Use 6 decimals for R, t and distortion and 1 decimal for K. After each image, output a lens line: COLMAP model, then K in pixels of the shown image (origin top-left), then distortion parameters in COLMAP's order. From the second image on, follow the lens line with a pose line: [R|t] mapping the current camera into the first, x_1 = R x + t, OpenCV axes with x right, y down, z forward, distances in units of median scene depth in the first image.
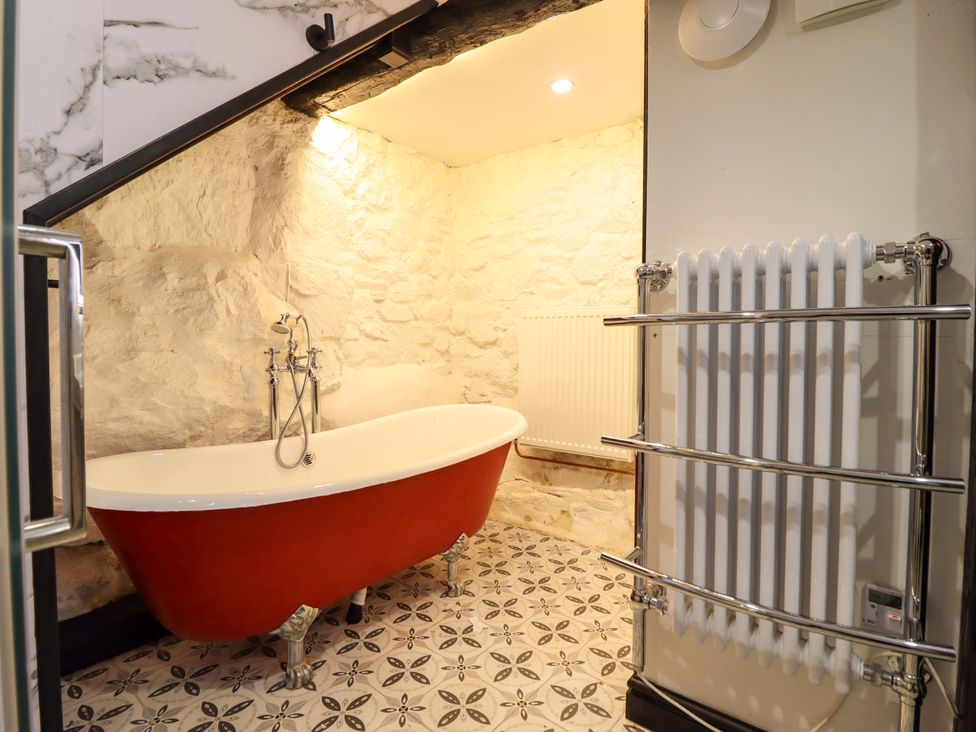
lens RADIAL K [[512.9, 0, 499.9], [0, 512.9, 351.1], [0, 0, 1]] dist [0.001449, -0.013884]
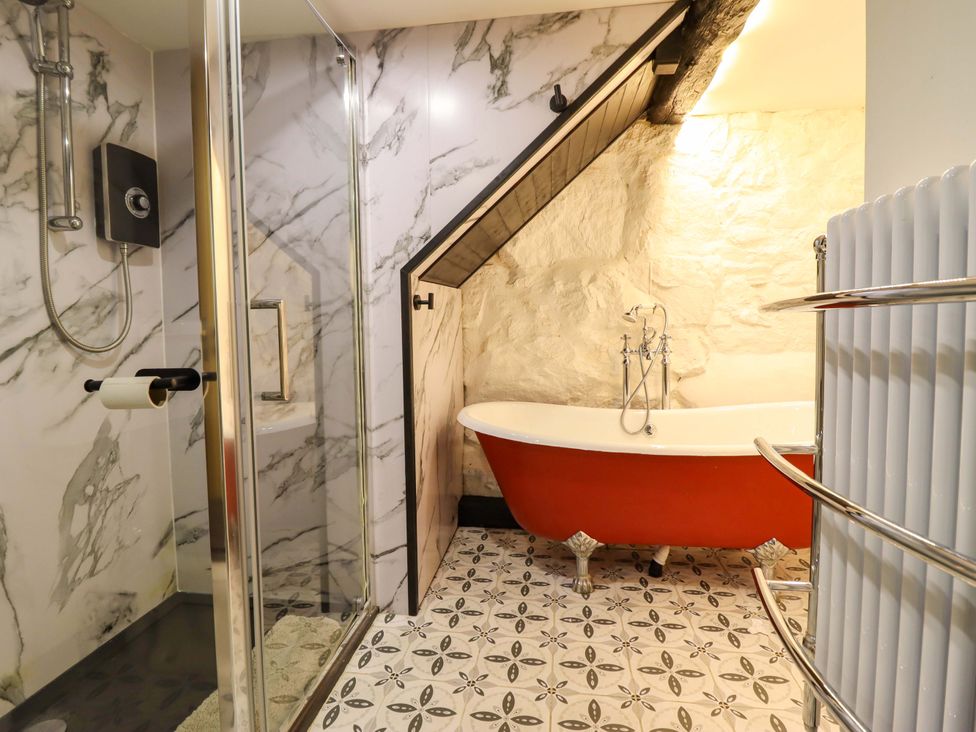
lens RADIAL K [[525.5, 0, 488.1], [0, 525.5, 351.2], [0, 0, 1]] dist [0.001951, -0.014008]
pose [[0.502467, 0.034648, -0.863902, 0.482191], [-0.007038, 0.999328, 0.035986, -0.008895], [0.864568, -0.012001, 0.502373, 0.093004]]
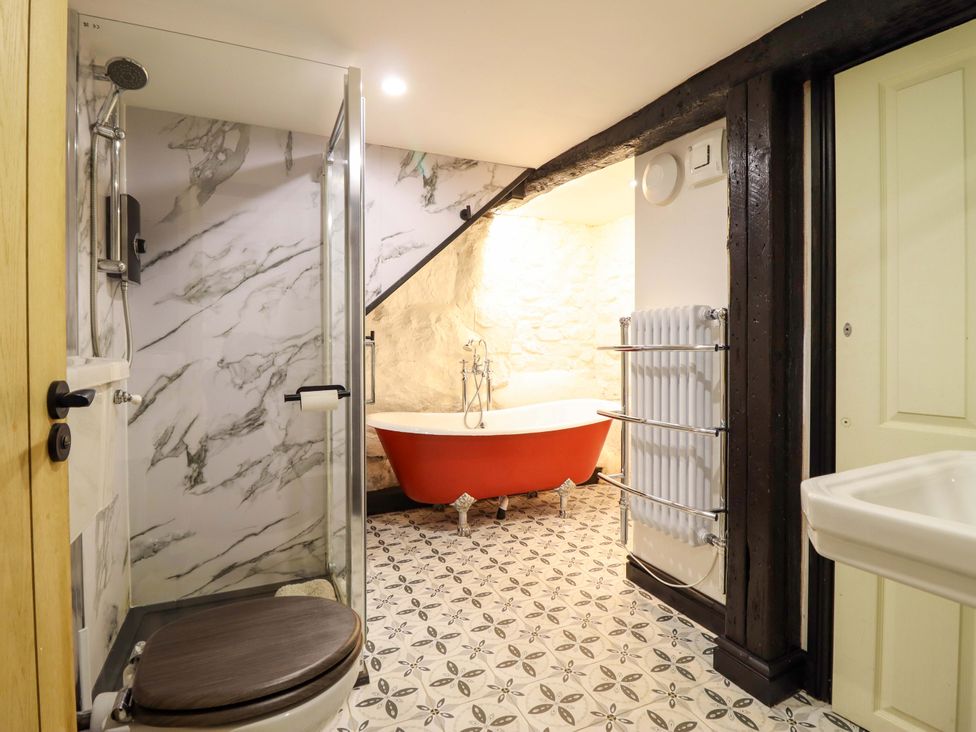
lens RADIAL K [[538.9, 0, 507.9], [0, 538.9, 348.9], [0, 0, 1]] dist [-0.002301, -0.001195]
pose [[0.902293, -0.003201, -0.431111, 0.483644], [-0.003565, 0.999883, -0.014887, -0.016167], [0.431109, 0.014970, 0.902176, -0.588265]]
